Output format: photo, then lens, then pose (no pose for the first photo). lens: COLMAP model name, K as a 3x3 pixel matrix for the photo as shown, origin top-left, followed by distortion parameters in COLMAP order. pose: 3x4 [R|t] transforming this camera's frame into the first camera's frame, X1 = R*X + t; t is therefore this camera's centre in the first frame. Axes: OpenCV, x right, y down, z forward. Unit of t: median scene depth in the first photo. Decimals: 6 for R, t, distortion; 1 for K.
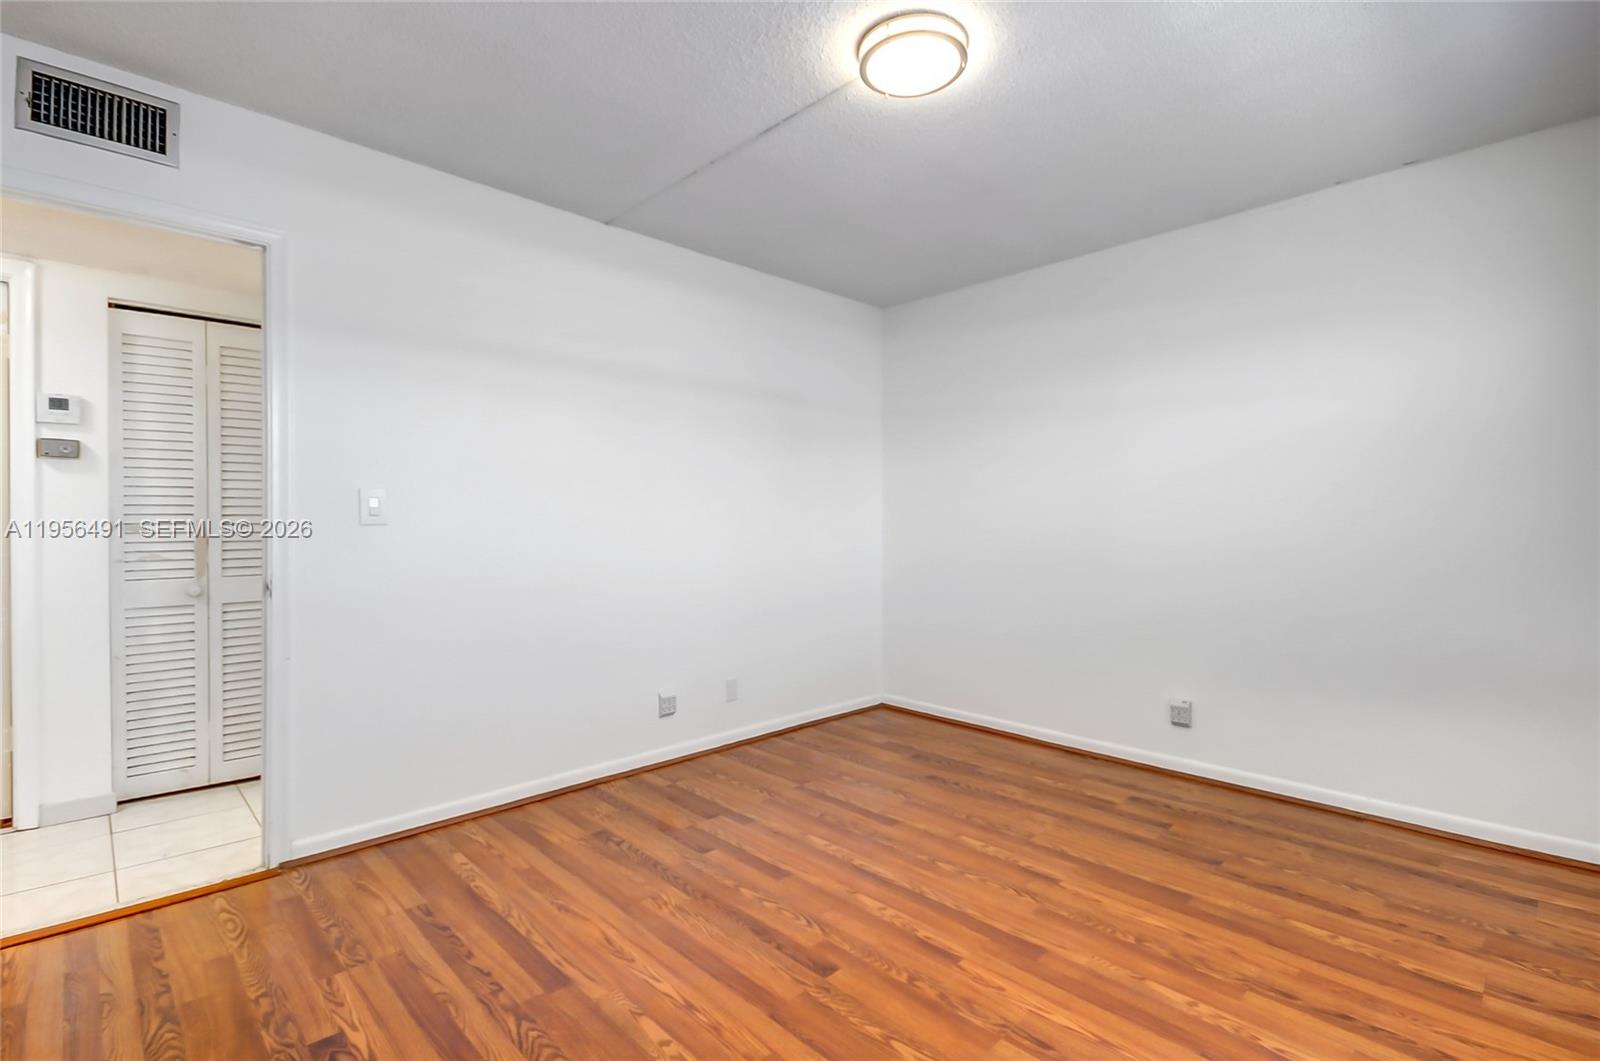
lens RADIAL K [[740.3, 0, 807.7], [0, 740.3, 541.3], [0, 0, 1]] dist [-0.000591, -0.000902]
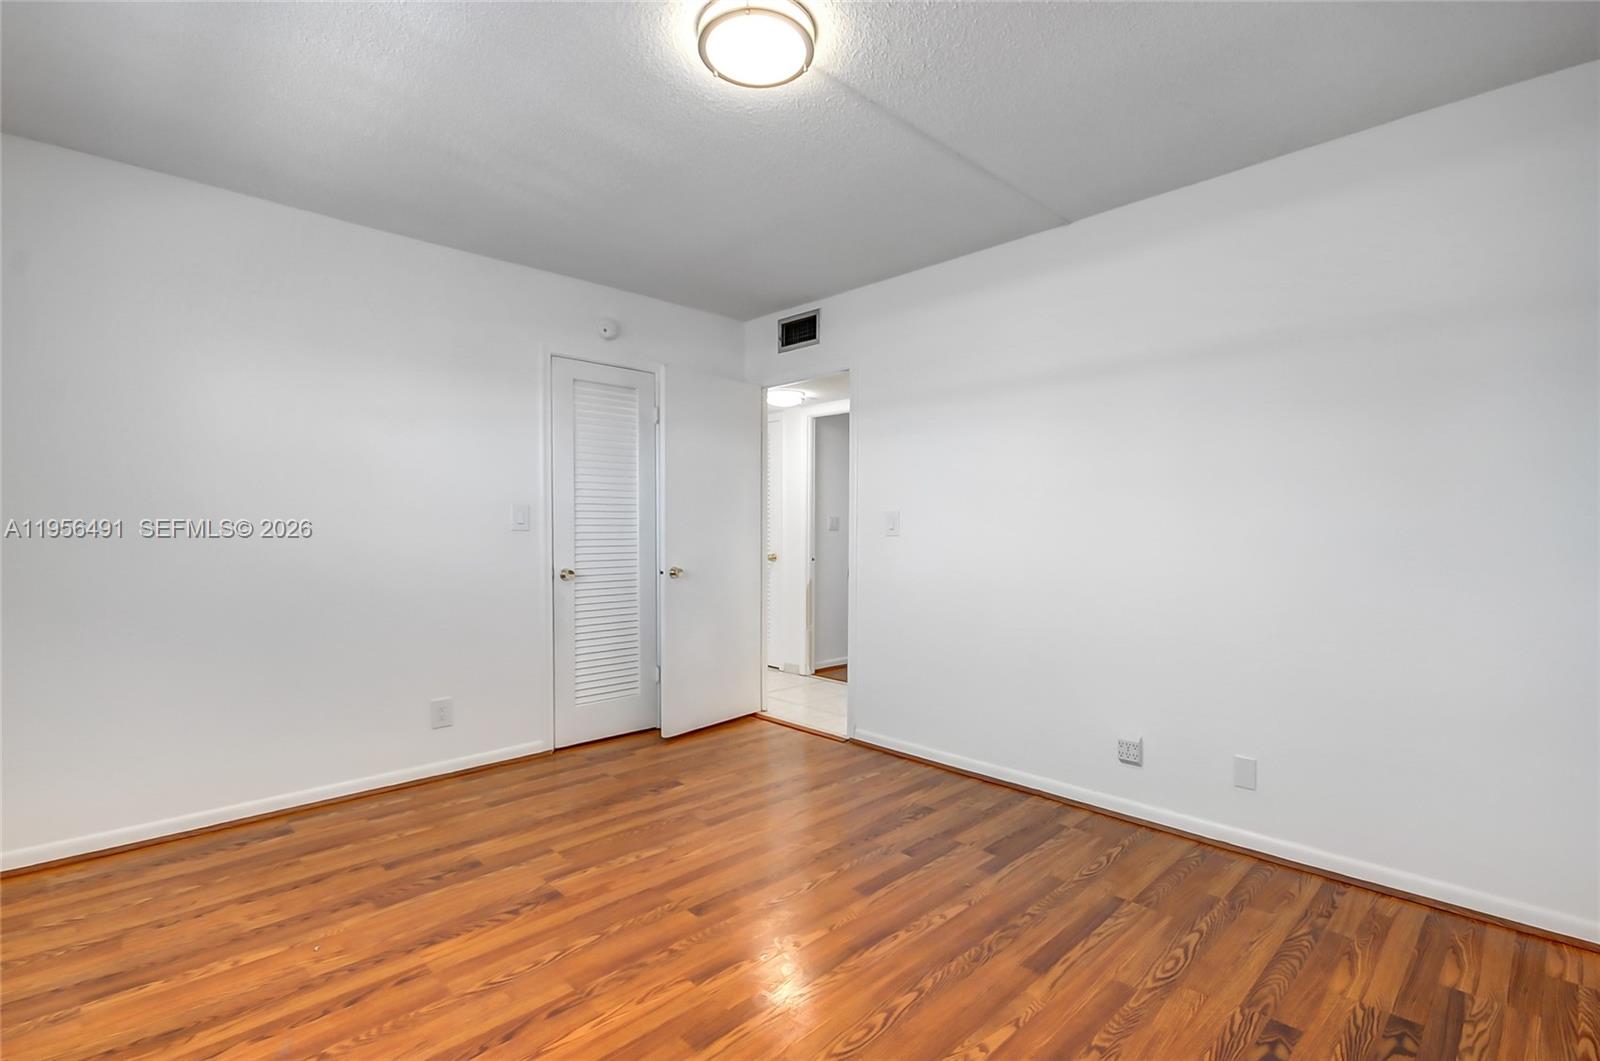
lens RADIAL K [[726.6, 0, 800.3], [0, 726.6, 540.4], [0, 0, 1]] dist [0.000519, -0.000691]
pose [[-0.008681, 0.013138, -0.999876, 0.955796], [-0.028663, 0.999500, 0.013382, -0.025505], [0.999551, 0.028776, -0.008301, 0.939849]]
